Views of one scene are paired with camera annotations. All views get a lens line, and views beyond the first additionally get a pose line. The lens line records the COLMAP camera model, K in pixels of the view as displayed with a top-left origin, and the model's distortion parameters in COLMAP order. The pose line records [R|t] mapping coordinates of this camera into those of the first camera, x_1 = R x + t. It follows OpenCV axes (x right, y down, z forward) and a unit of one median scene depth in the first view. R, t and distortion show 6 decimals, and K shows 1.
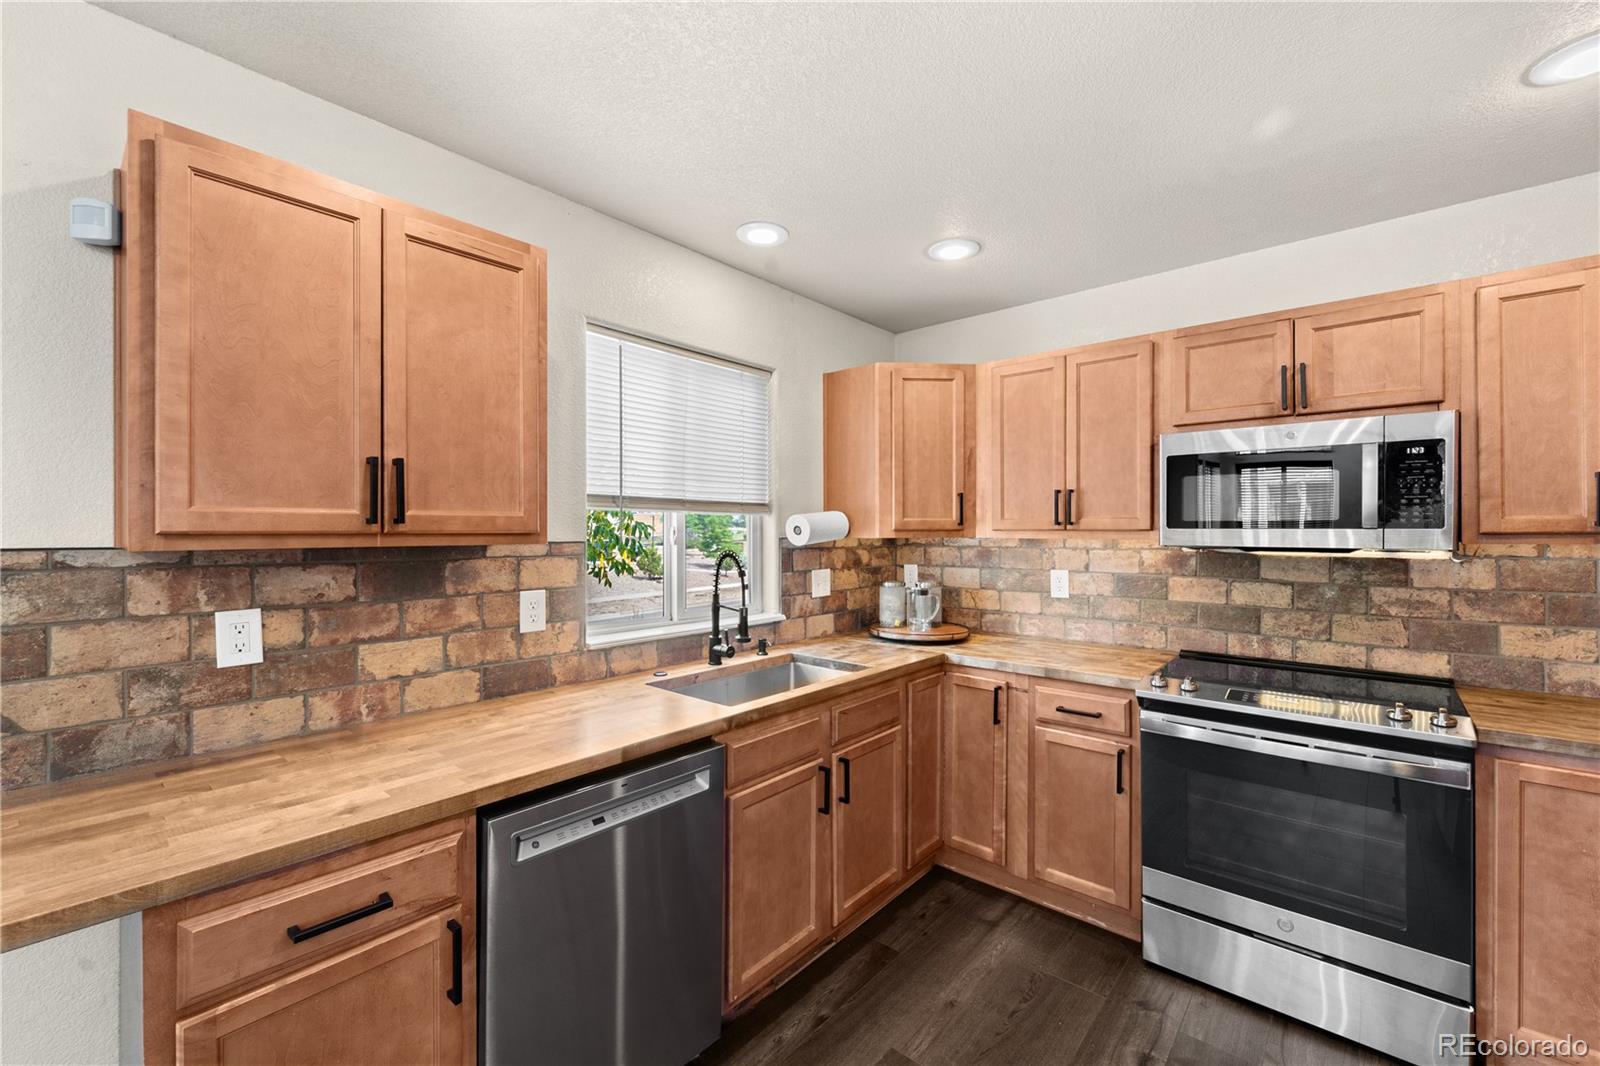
lens RADIAL K [[653.2, 0, 797.5], [0, 653.2, 530.6], [0, 0, 1]] dist [0.002364, -0.001886]
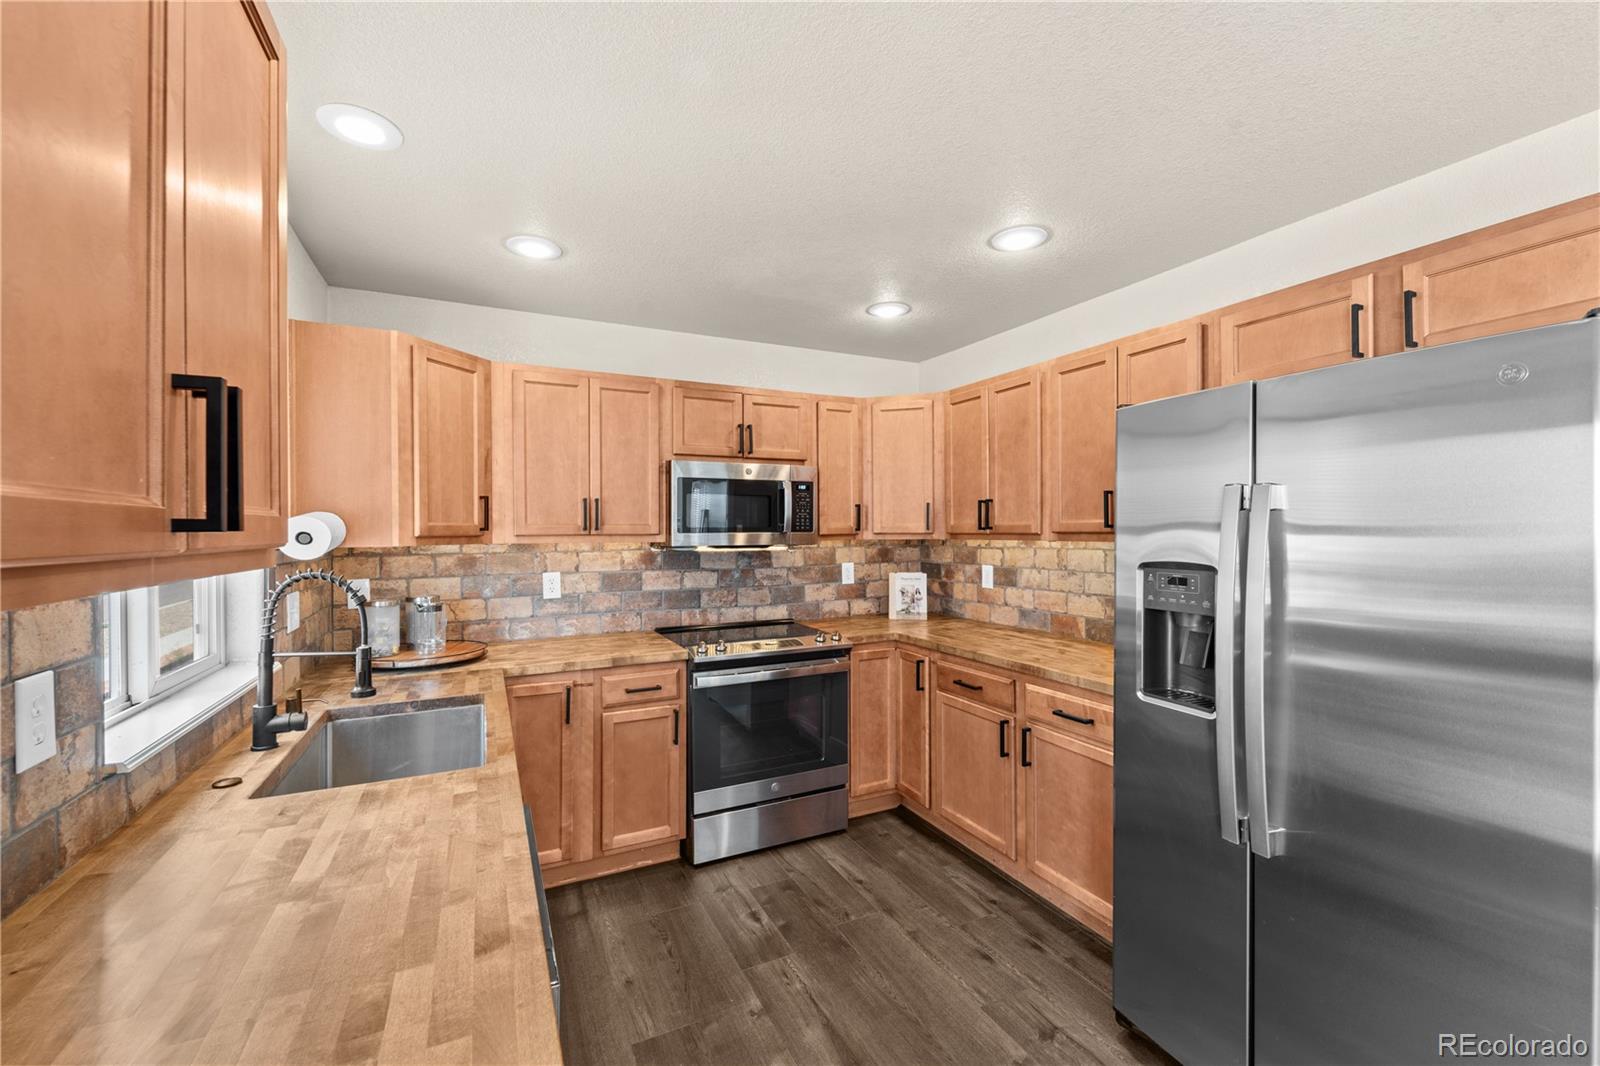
lens RADIAL K [[653.2, 0, 794.9], [0, 653.2, 532.5], [0, 0, 1]] dist [0.002364, -0.001886]
pose [[0.385743, -0.004369, 0.922596, -0.573973], [0.007146, 0.999973, 0.001747, -0.005195], [-0.922579, 0.005919, 0.385764, 0.303906]]
